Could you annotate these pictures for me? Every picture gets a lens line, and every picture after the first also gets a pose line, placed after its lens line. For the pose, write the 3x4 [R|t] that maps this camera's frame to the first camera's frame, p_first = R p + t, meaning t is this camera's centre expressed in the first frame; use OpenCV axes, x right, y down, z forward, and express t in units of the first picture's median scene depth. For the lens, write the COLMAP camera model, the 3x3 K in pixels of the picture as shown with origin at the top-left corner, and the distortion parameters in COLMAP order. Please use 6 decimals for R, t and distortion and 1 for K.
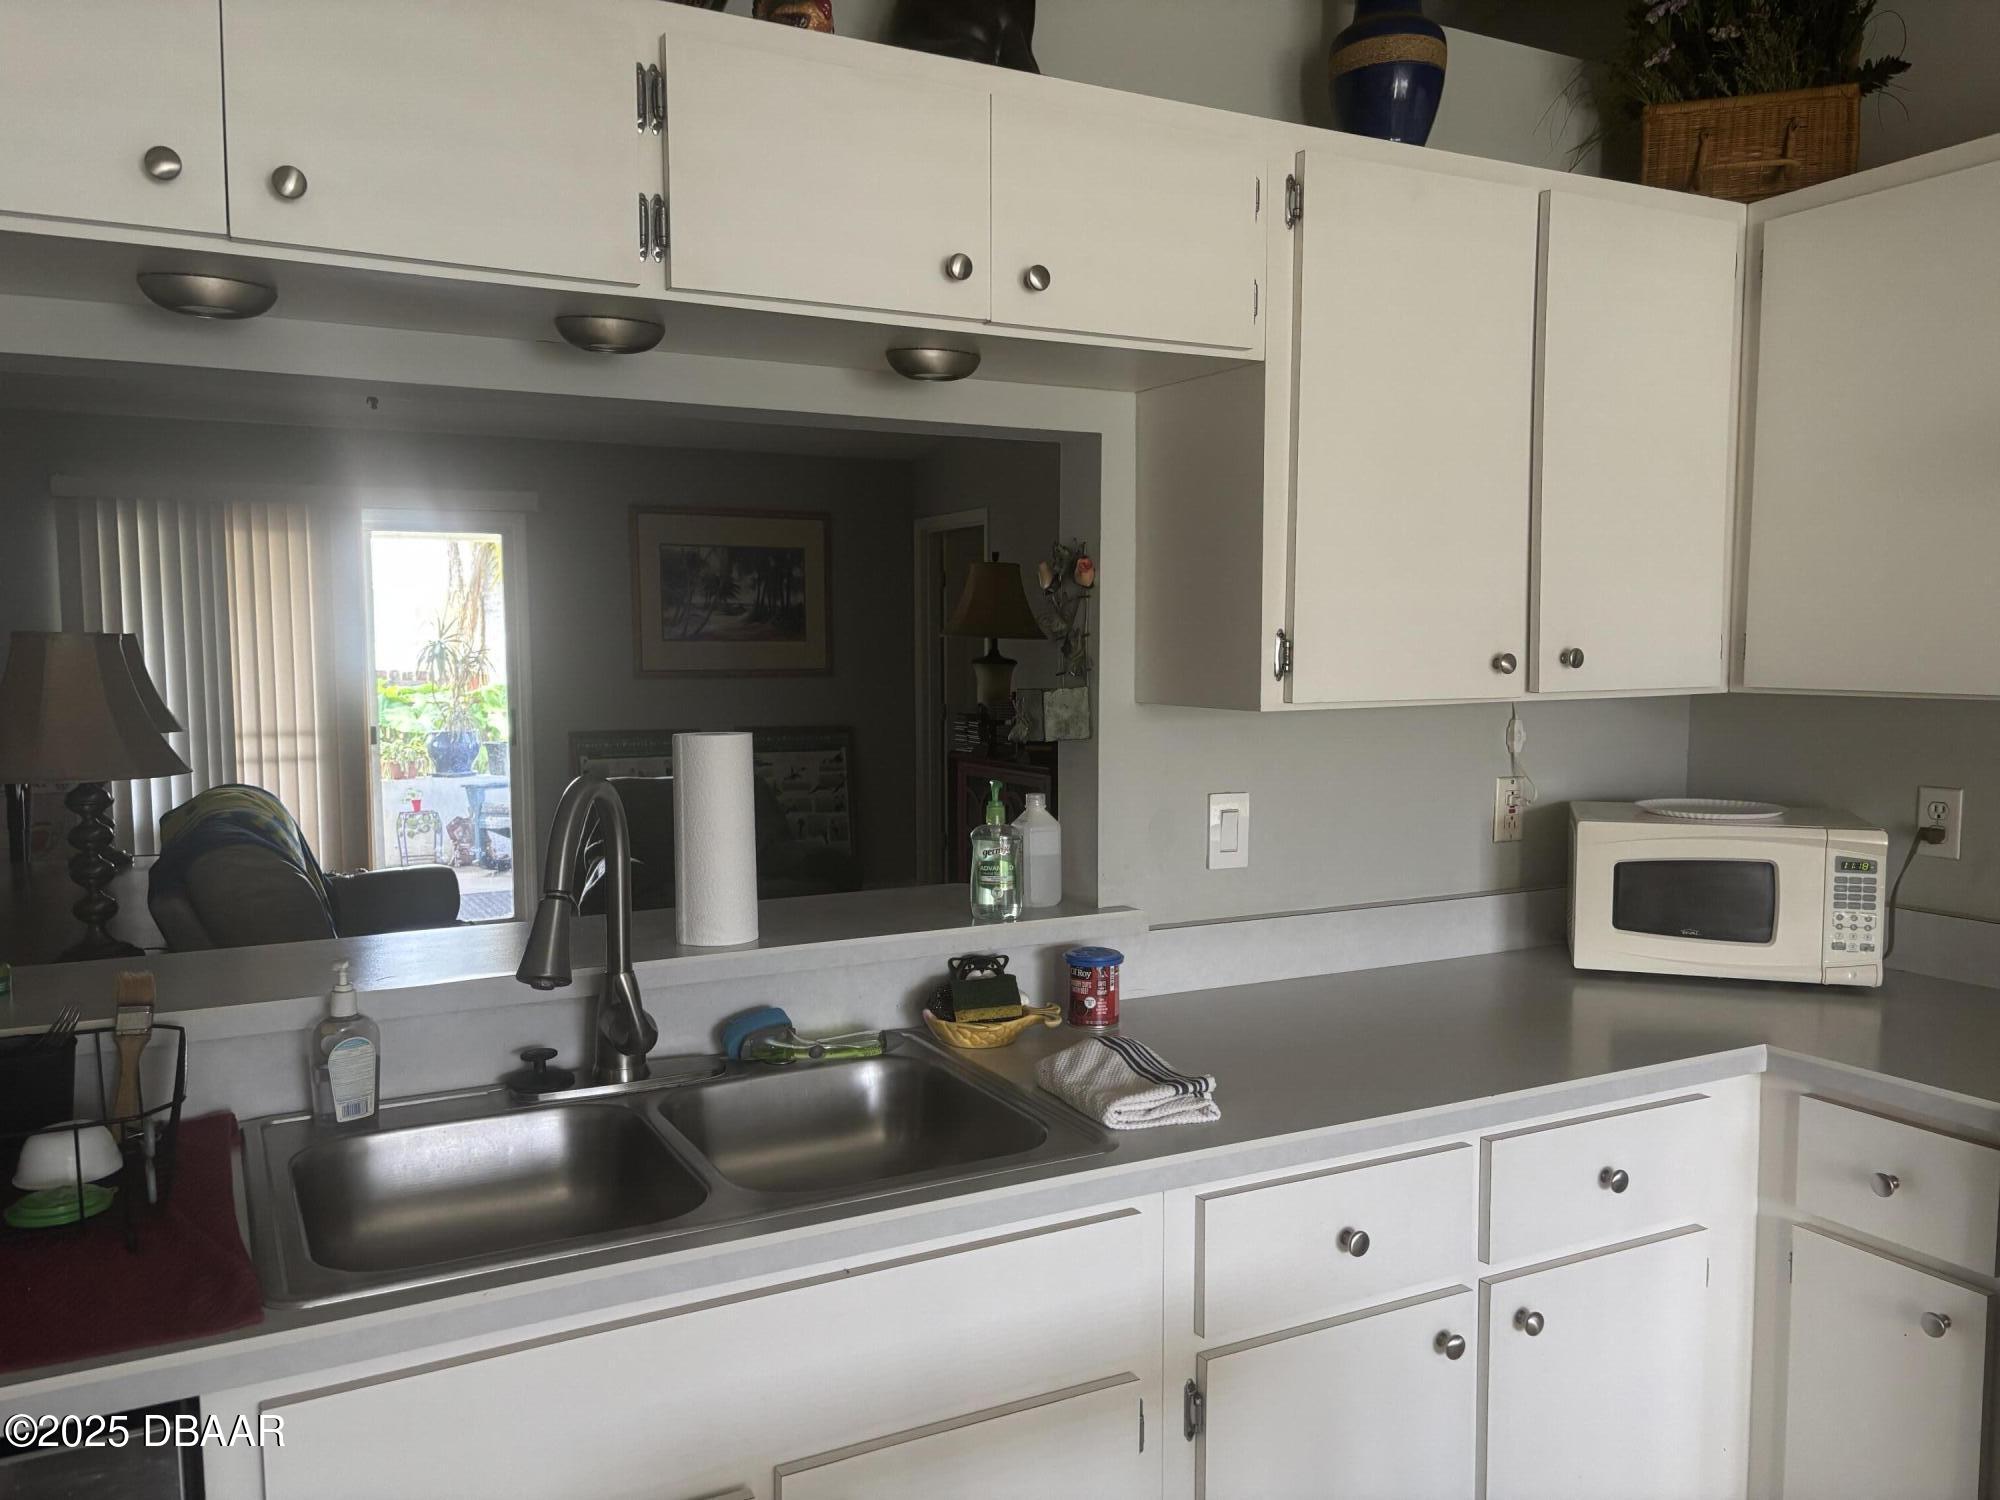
lens RADIAL K [[1530.3, 0, 989.4], [0, 1530.3, 751.2], [0, 0, 1]] dist [0.054721, -0.052661]
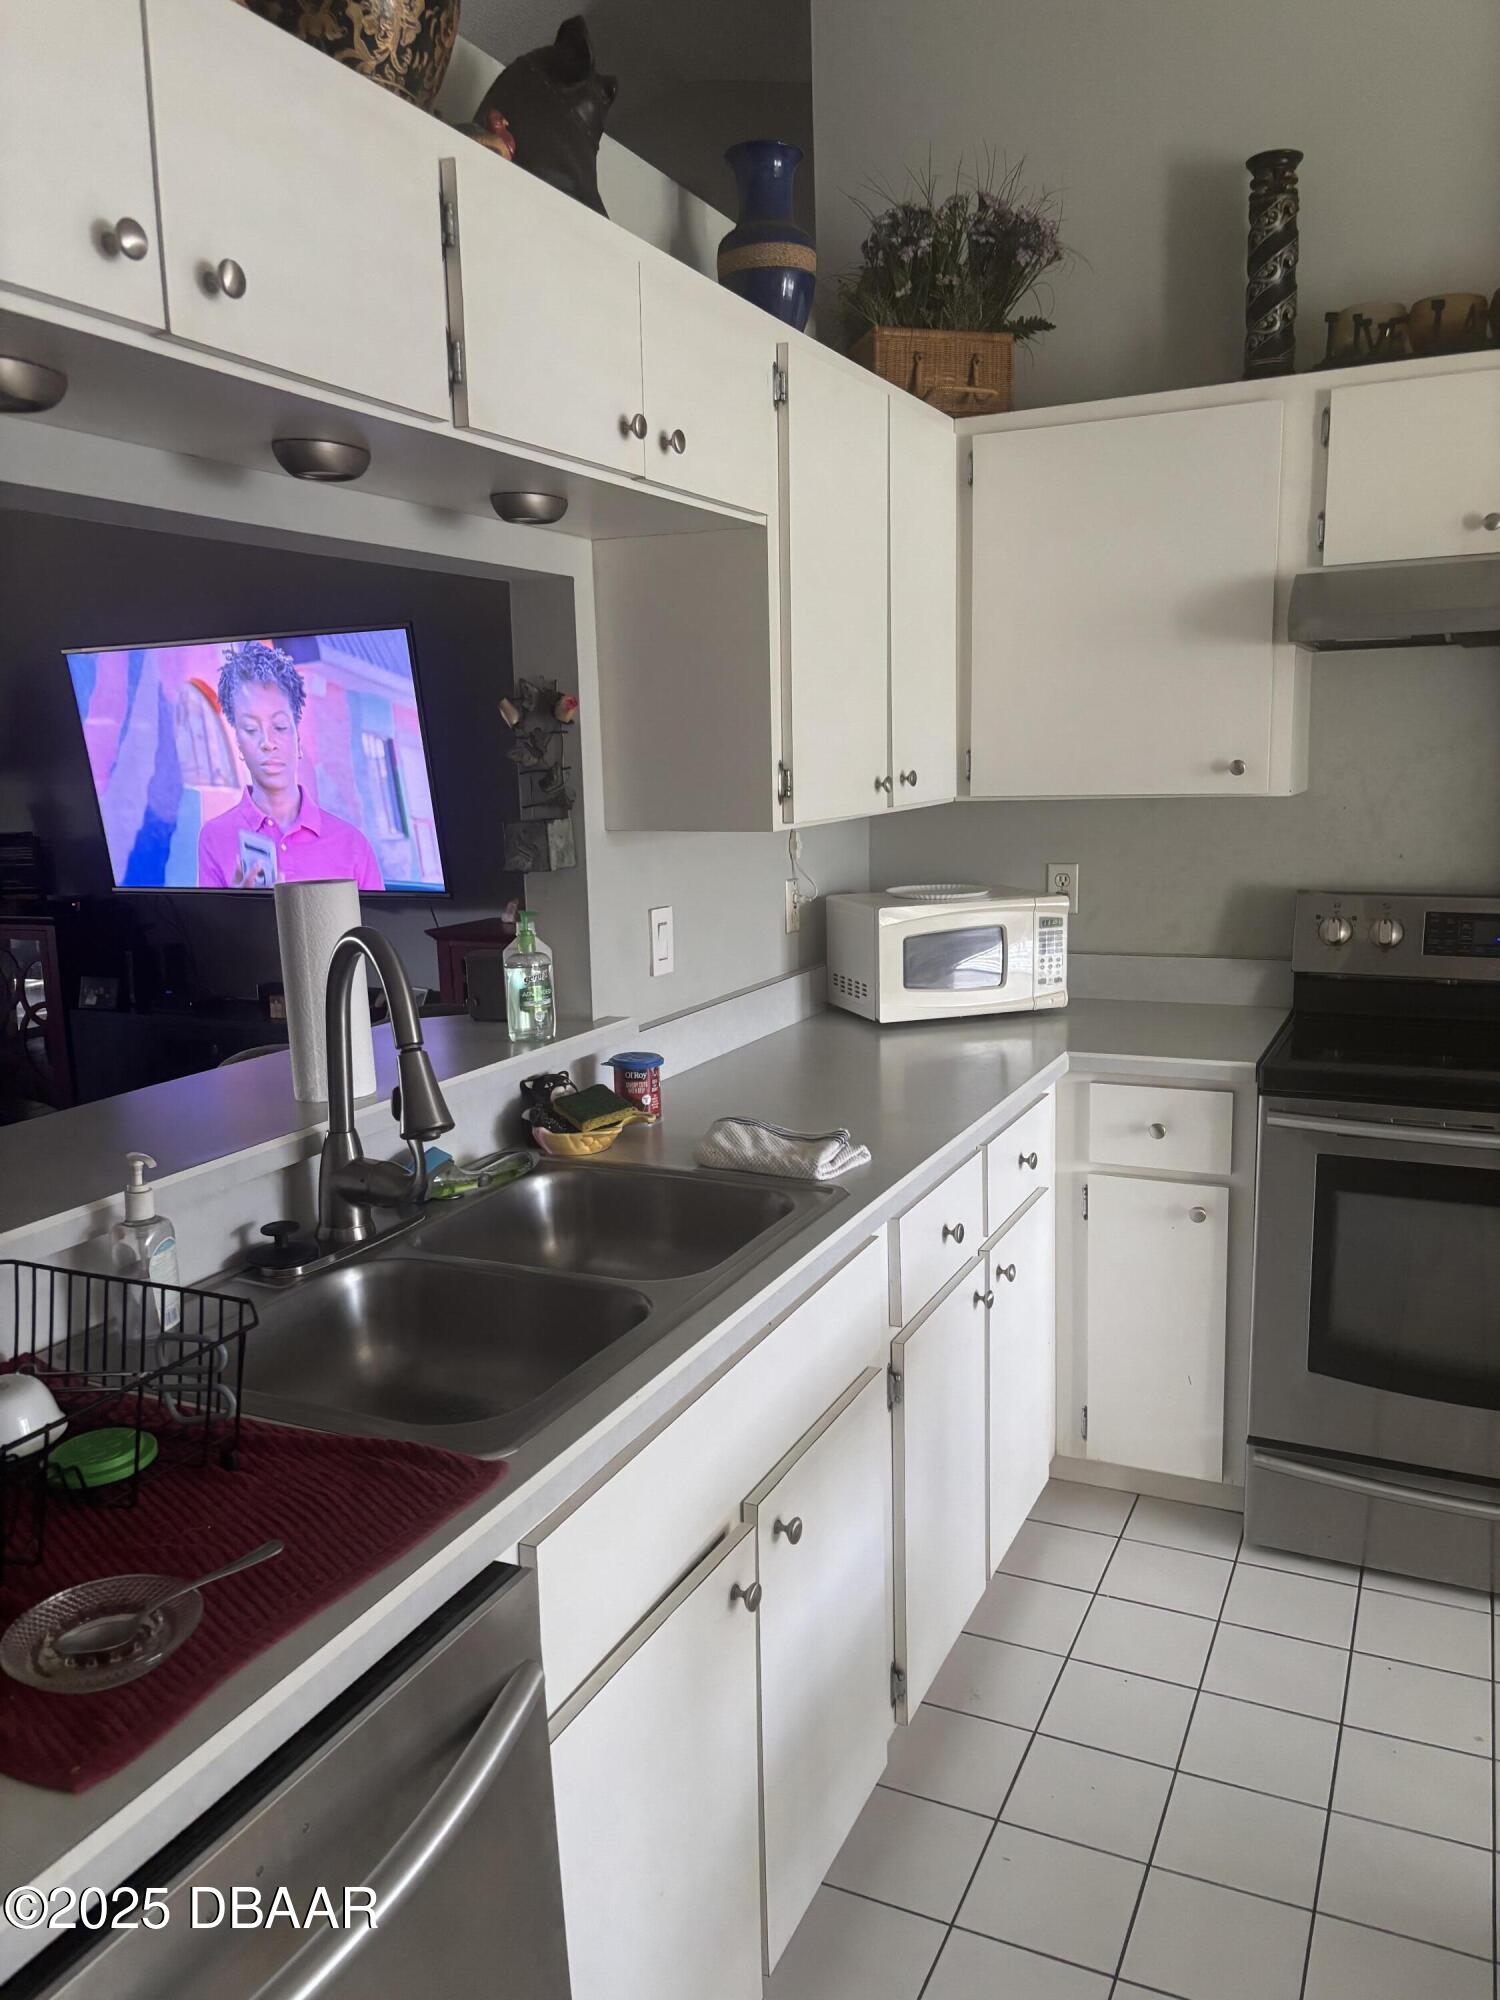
lens RADIAL K [[1530.3, 0, 739.5], [0, 1530.3, 996.7], [0, 0, 1]] dist [0.054721, -0.052661]
pose [[0.802035, -0.114664, 0.586167, -0.488968], [0.070070, 0.992686, 0.098312, -0.014977], [-0.593153, -0.037777, 0.804203, 0.059137]]
